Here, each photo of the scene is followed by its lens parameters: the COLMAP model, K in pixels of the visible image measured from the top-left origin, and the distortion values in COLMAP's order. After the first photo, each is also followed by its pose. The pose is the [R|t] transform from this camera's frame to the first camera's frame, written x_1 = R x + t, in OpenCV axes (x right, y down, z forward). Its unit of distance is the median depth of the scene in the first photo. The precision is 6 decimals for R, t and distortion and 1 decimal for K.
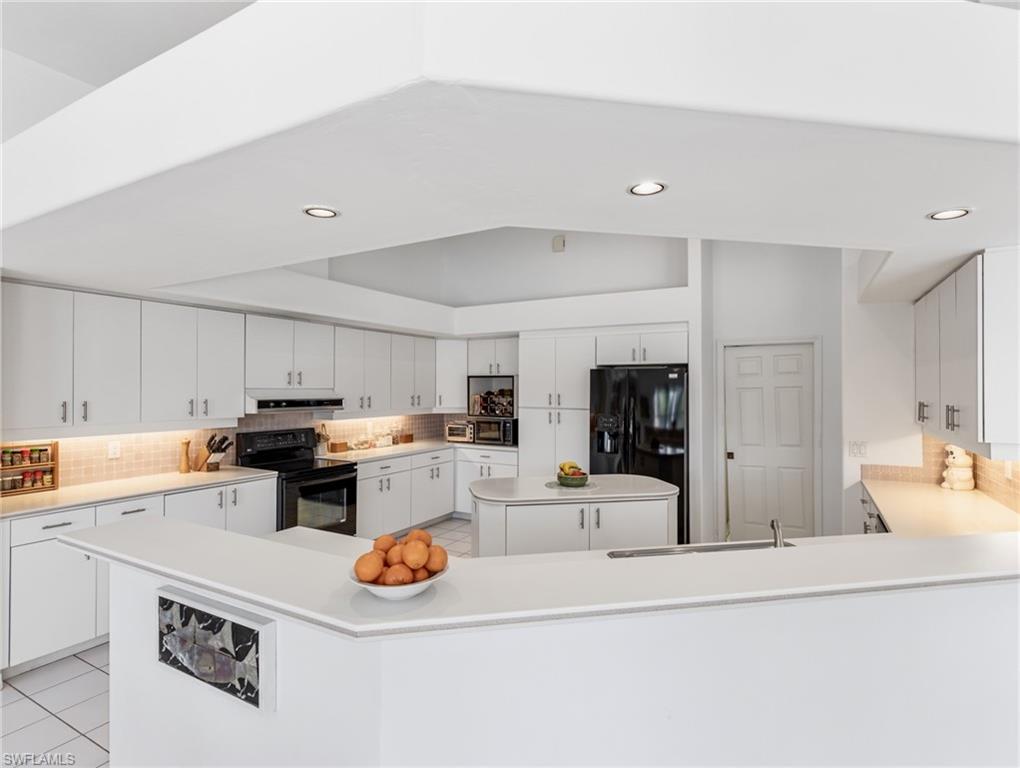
lens RADIAL K [[519.5, 0, 506.9], [0, 519.5, 386.4], [0, 0, 1]] dist [0.011752, -0.002480]
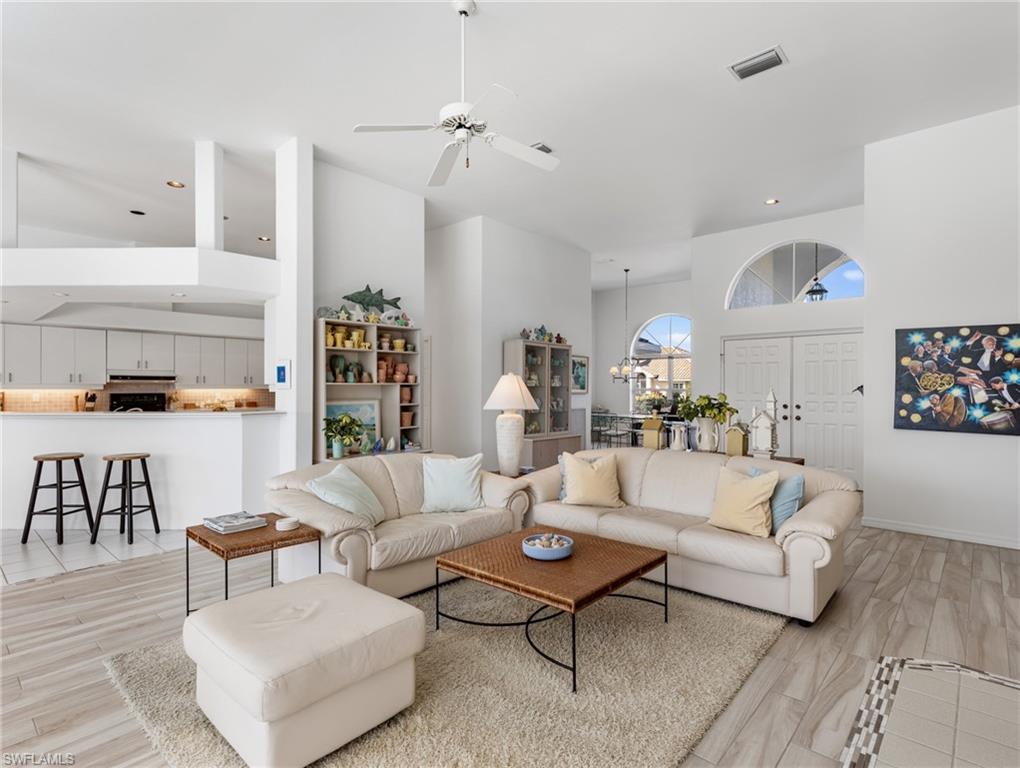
lens RADIAL K [[519.5, 0, 512.6], [0, 519.5, 384.4], [0, 0, 1]] dist [0.011752, -0.002480]
pose [[0.978711, 0.000886, -0.205243, 1.141882], [-0.001392, 0.999996, -0.002324, 0.052181], [0.205240, 0.002560, 0.978708, -0.486322]]
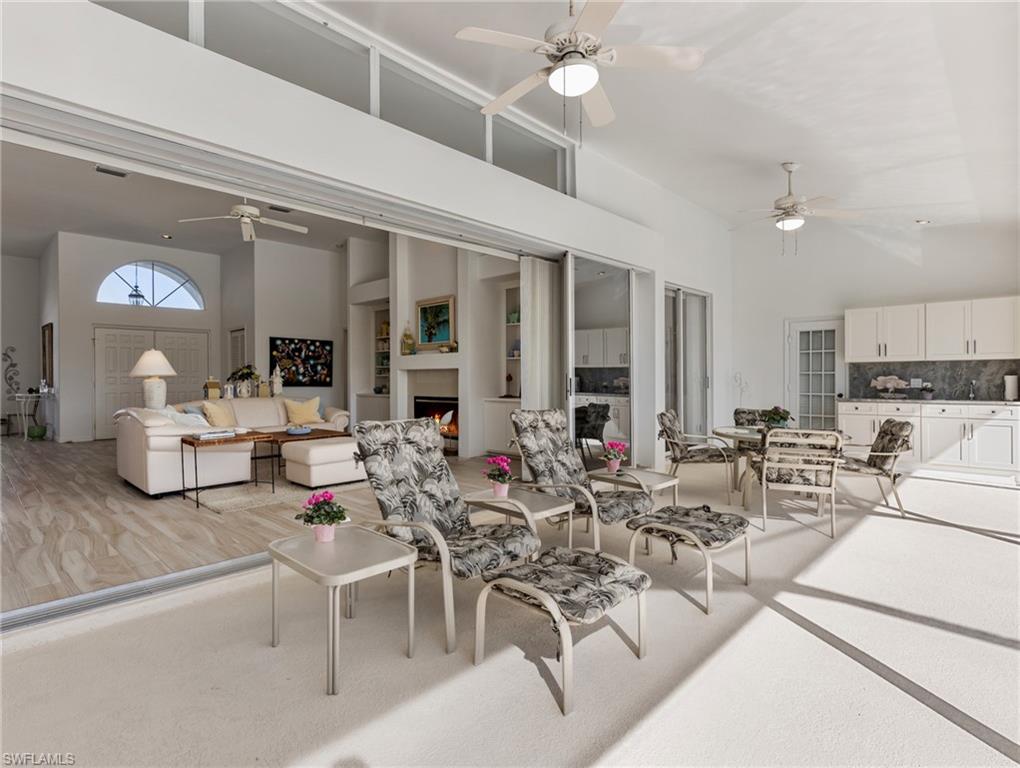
lens RADIAL K [[532.3, 0, 513.1], [0, 532.3, 378.9], [0, 0, 1]] dist [-0.003370, -0.000449]
pose [[0.240350, -0.002938, 0.970682, -0.040105], [0.002993, 0.999993, 0.002286, 0.100310], [-0.970682, 0.002355, 0.240357, -0.735430]]
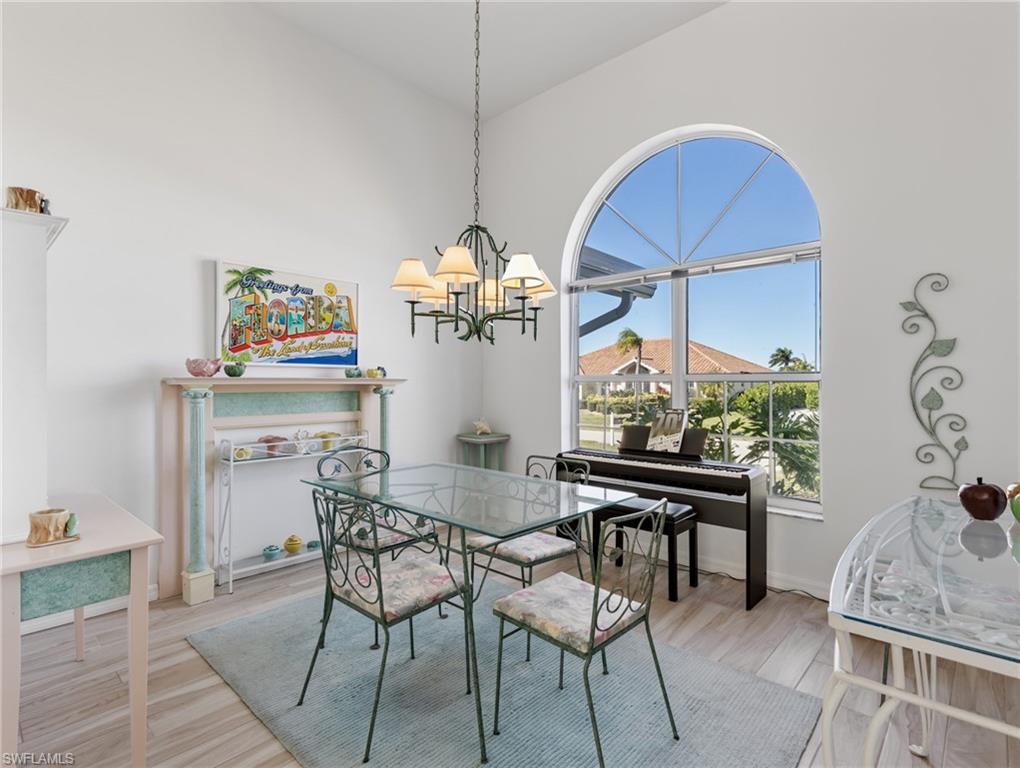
lens RADIAL K [[520.0, 0, 510.0], [0, 520.0, 383.2], [0, 0, 1]] dist [-0.000149, -0.000025]
pose [[0.974146, -0.000556, -0.225917, 1.267157], [-0.000165, 0.999995, -0.003173, 0.080470], [0.225917, 0.003128, 0.974141, 1.162390]]
